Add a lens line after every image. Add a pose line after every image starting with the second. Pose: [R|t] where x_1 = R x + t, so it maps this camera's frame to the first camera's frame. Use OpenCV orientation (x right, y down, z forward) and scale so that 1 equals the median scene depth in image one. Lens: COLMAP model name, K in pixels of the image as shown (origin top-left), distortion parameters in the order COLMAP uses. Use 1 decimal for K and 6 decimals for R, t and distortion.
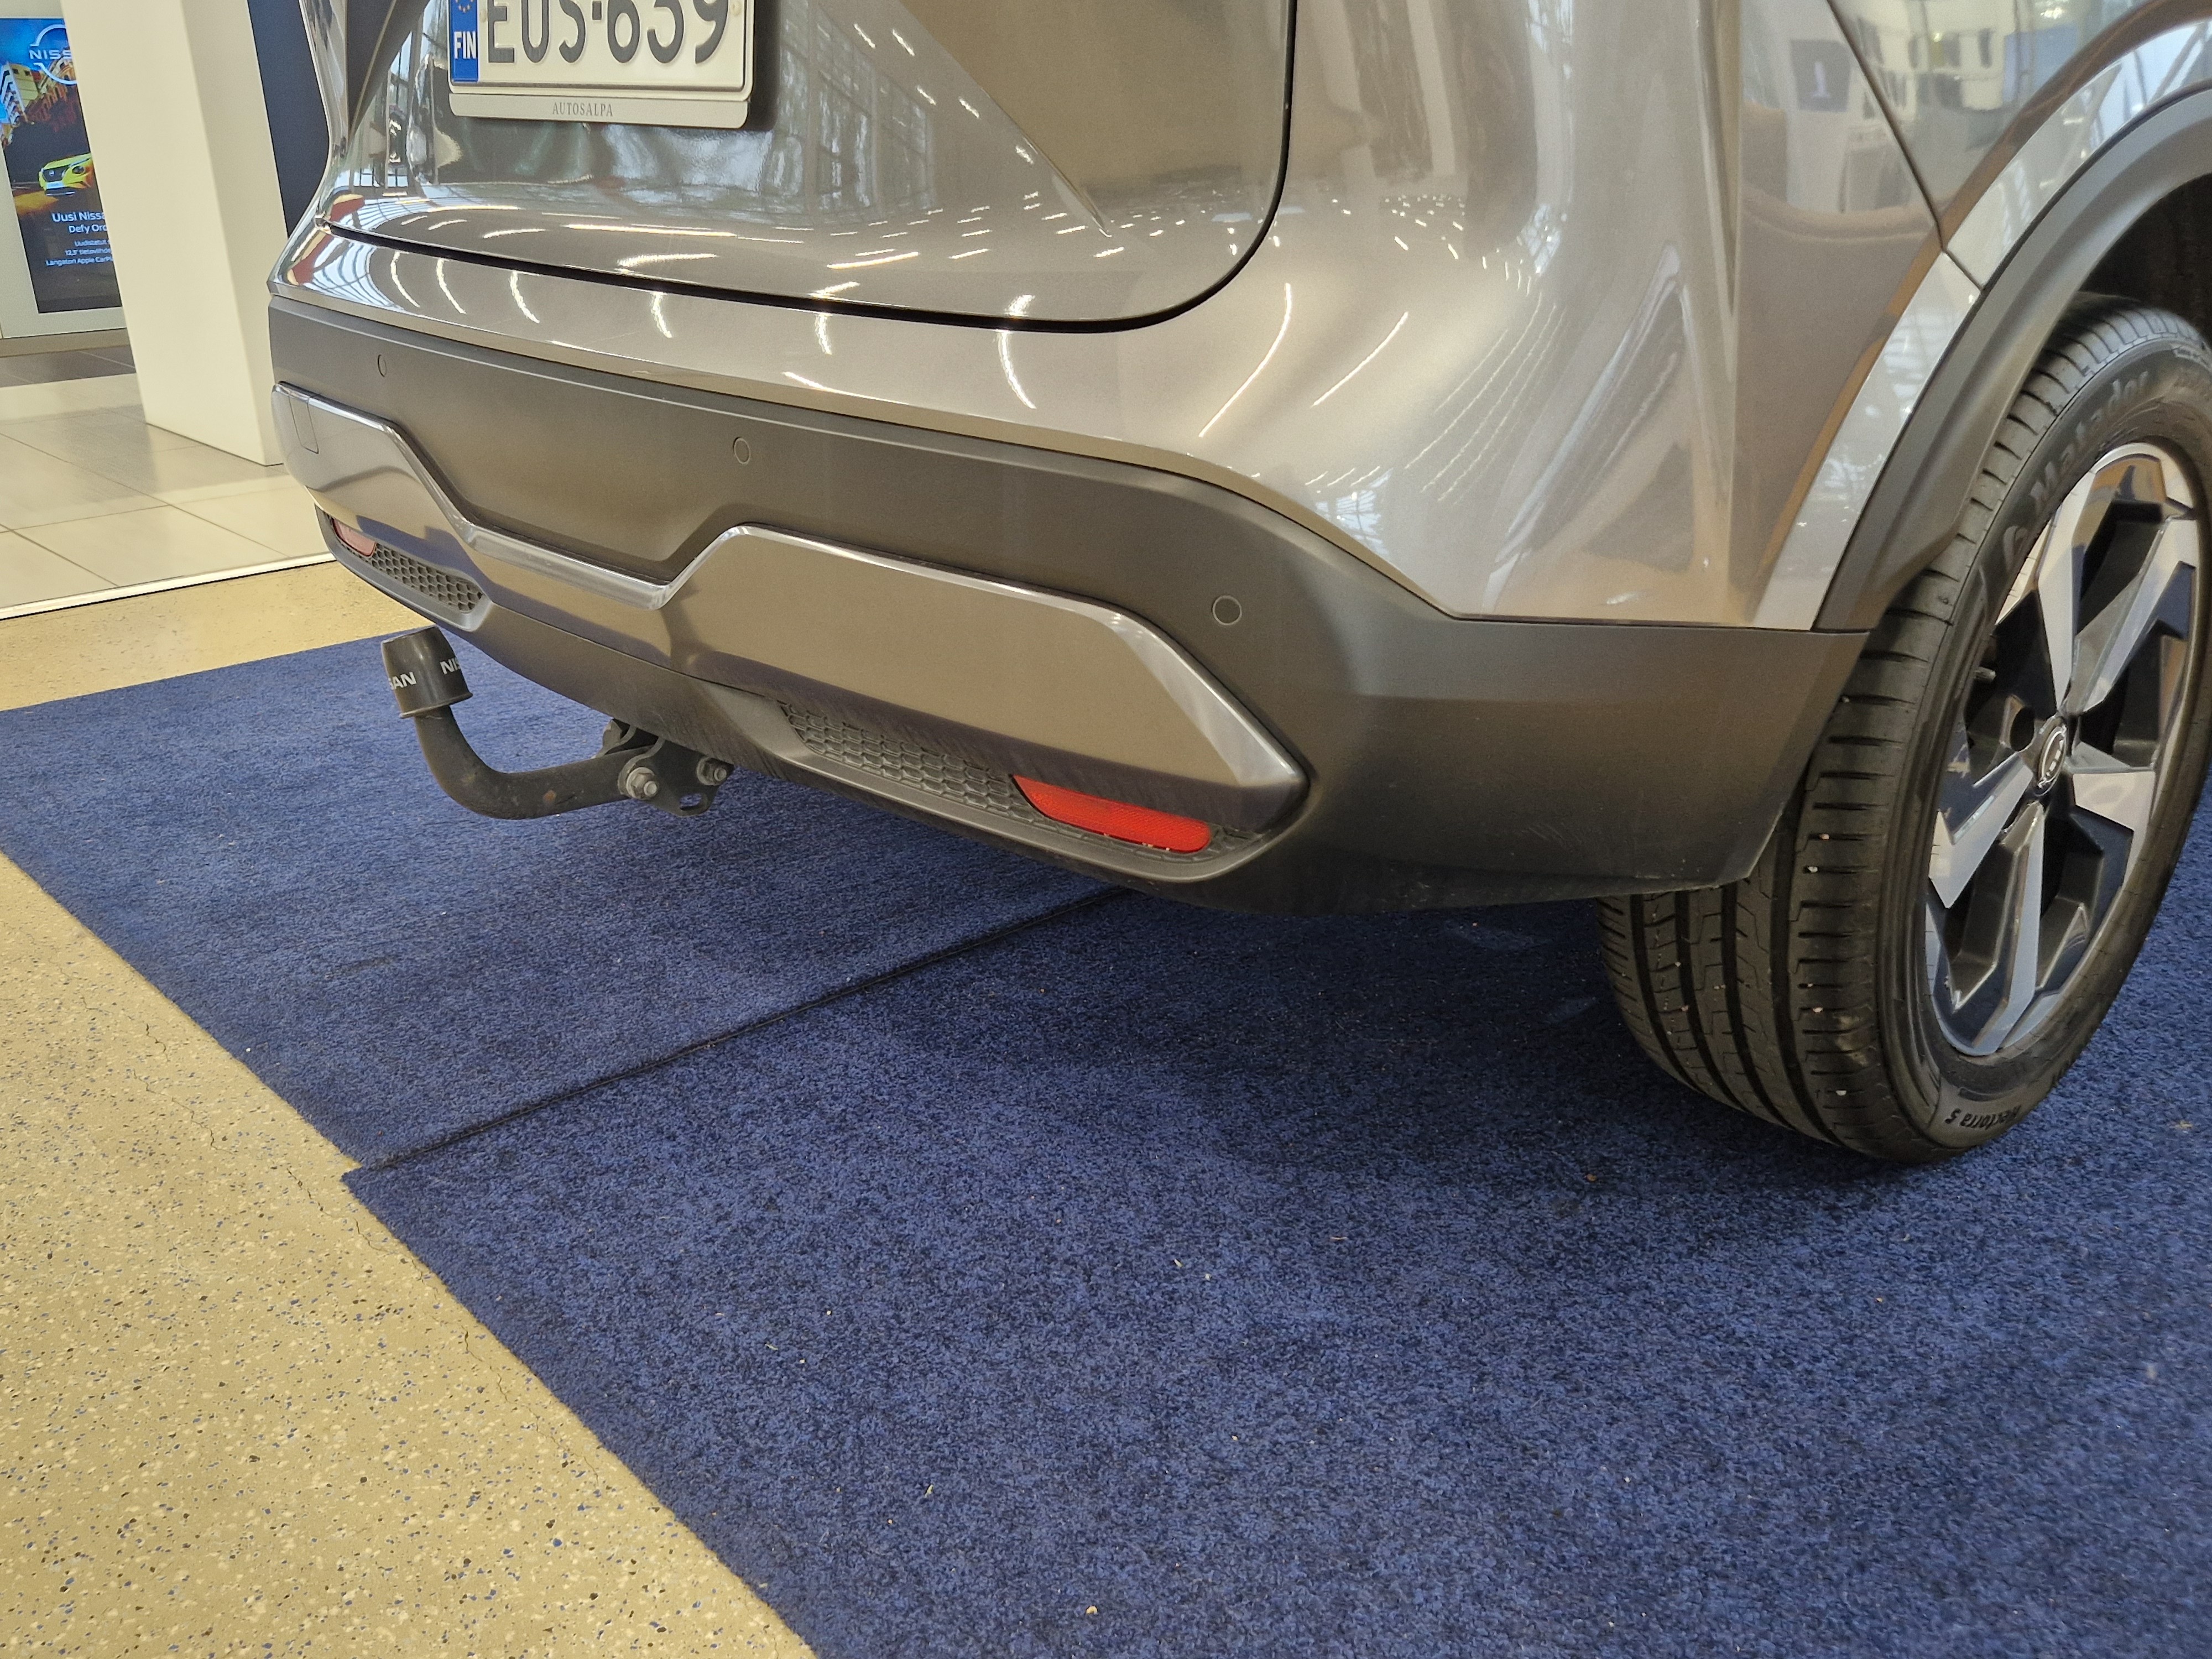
lens RADIAL K [[1947.0, 0, 1101.2], [0, 1947.0, 854.9], [0, 0, 1]] dist [0.031525, -0.014069]
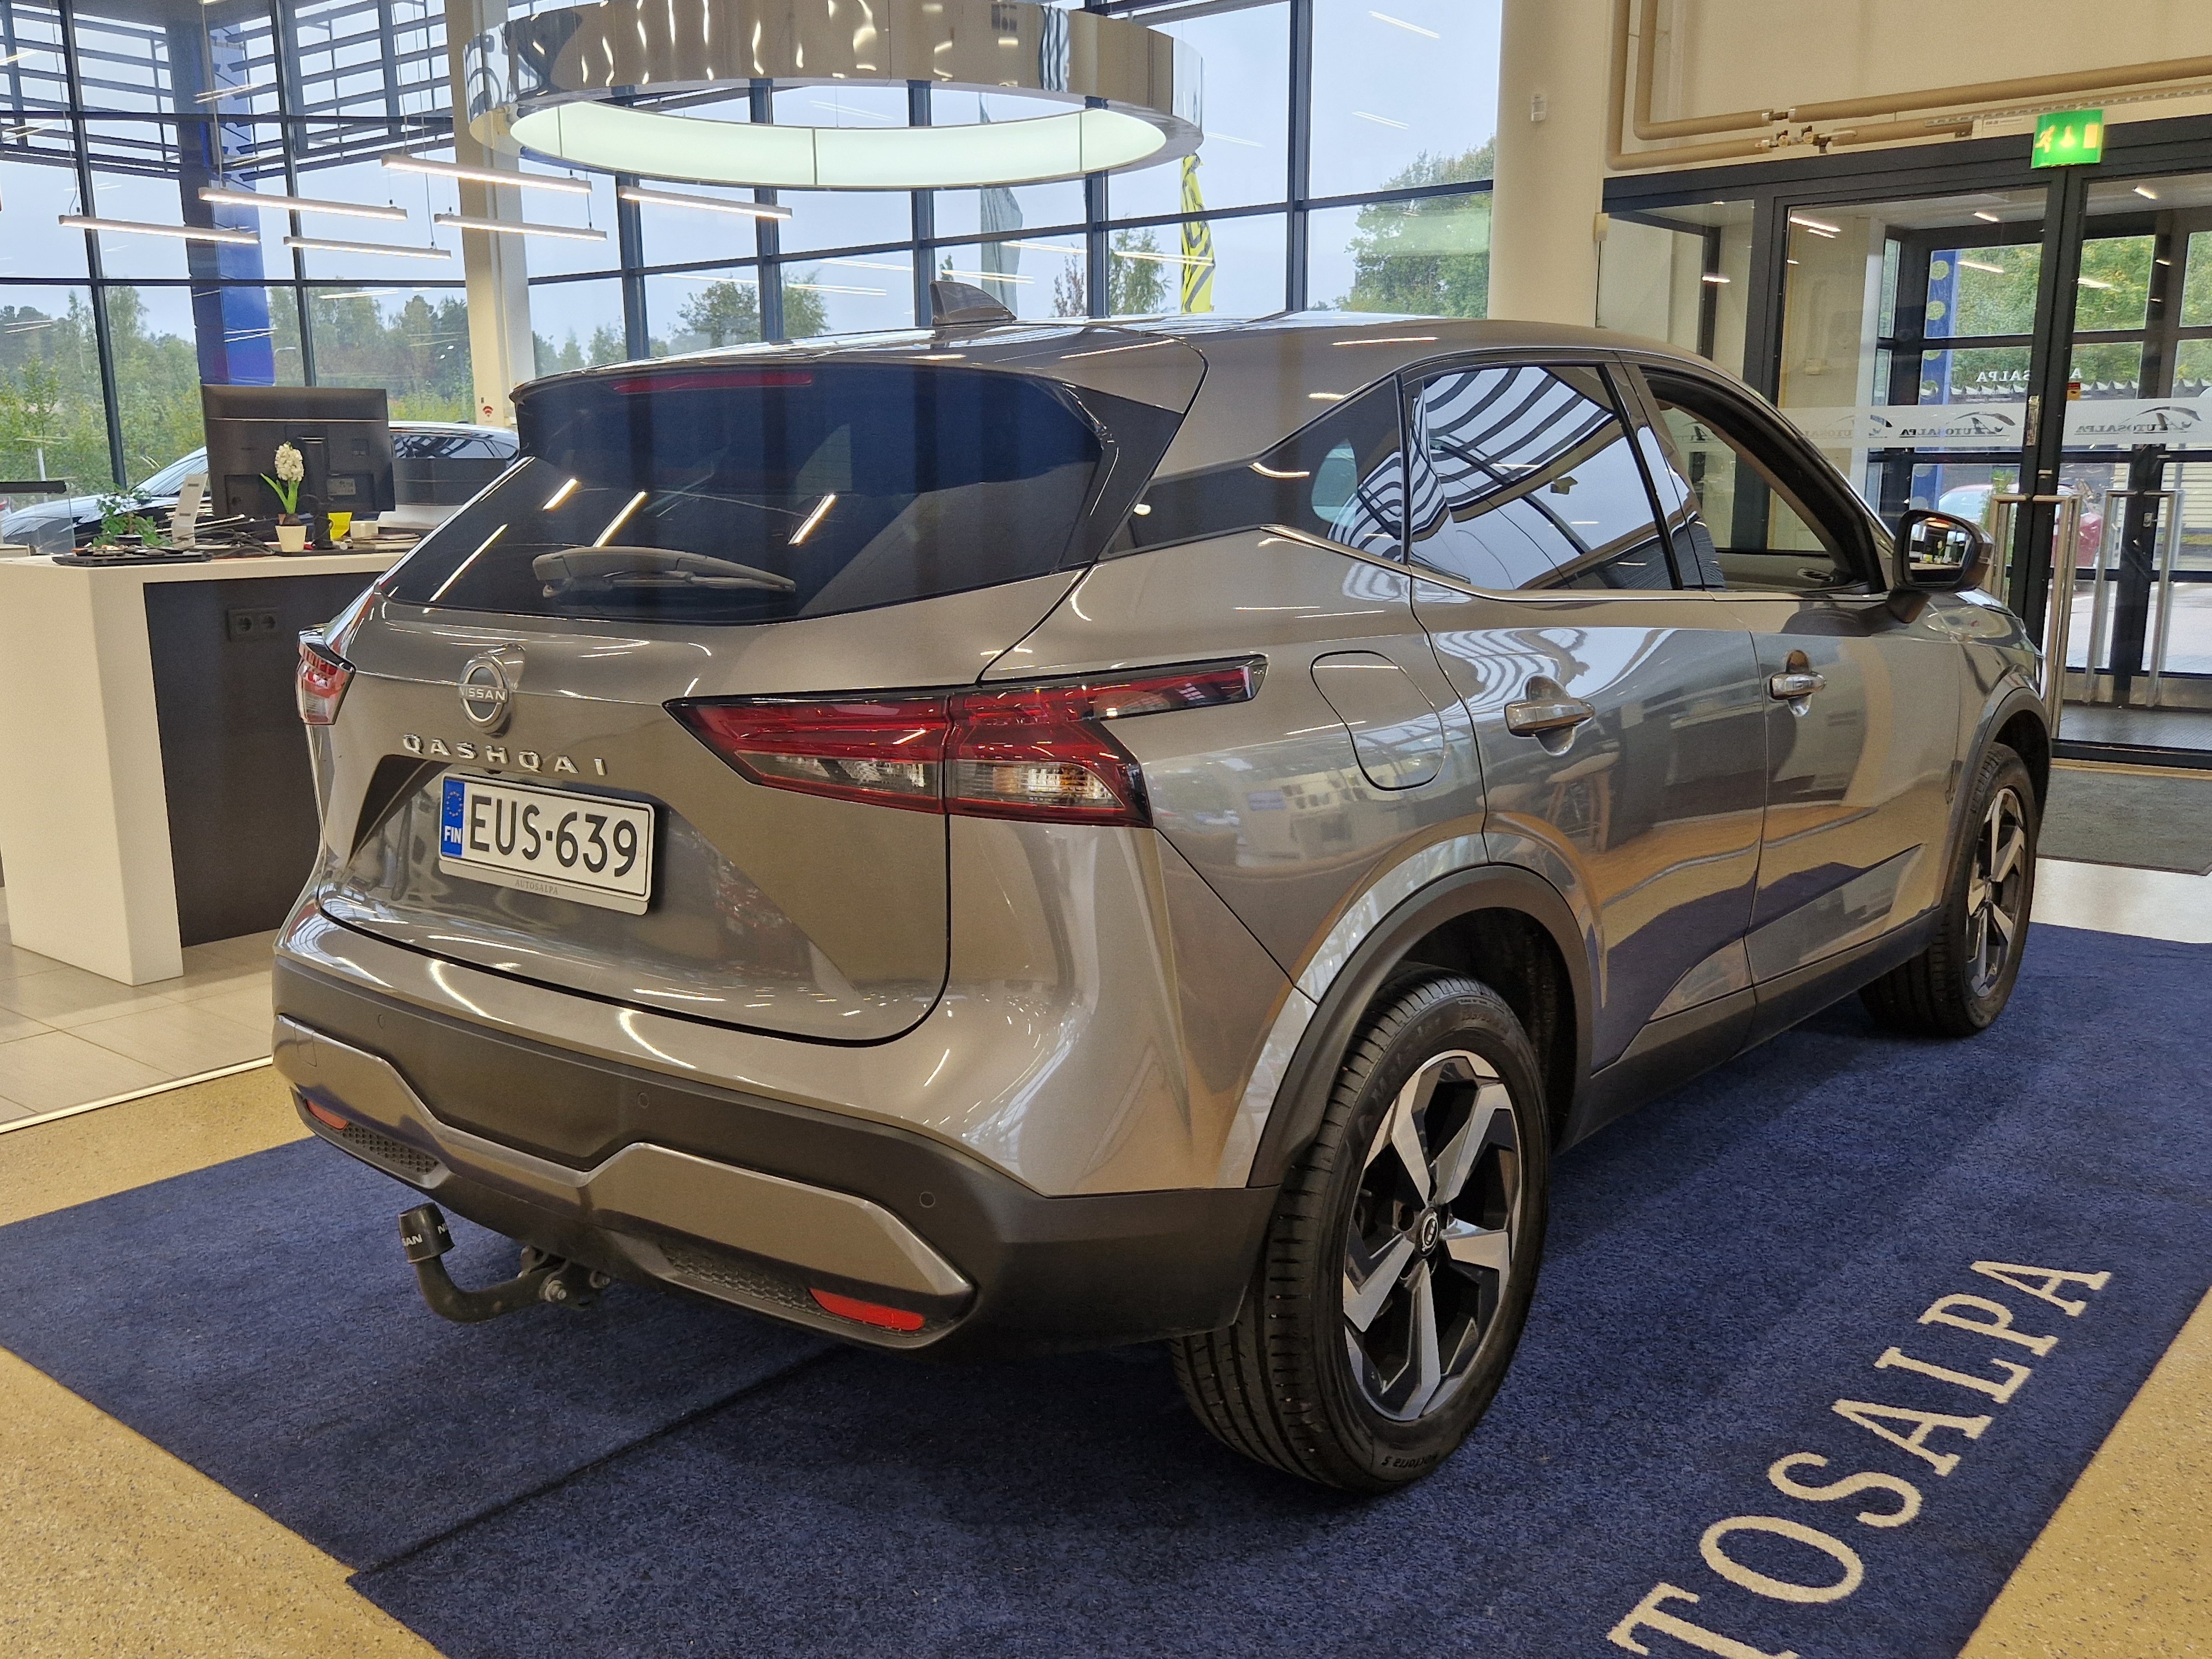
lens RADIAL K [[1955.4, 0, 1082.8], [0, 1955.4, 828.7], [0, 0, 1]] dist [0.071496, -0.096474]
pose [[0.992174, -0.026975, 0.121914, -0.004342], [0.051123, 0.978556, -0.199537, -0.066025], [-0.113917, 0.204209, 0.972277, -0.657498]]
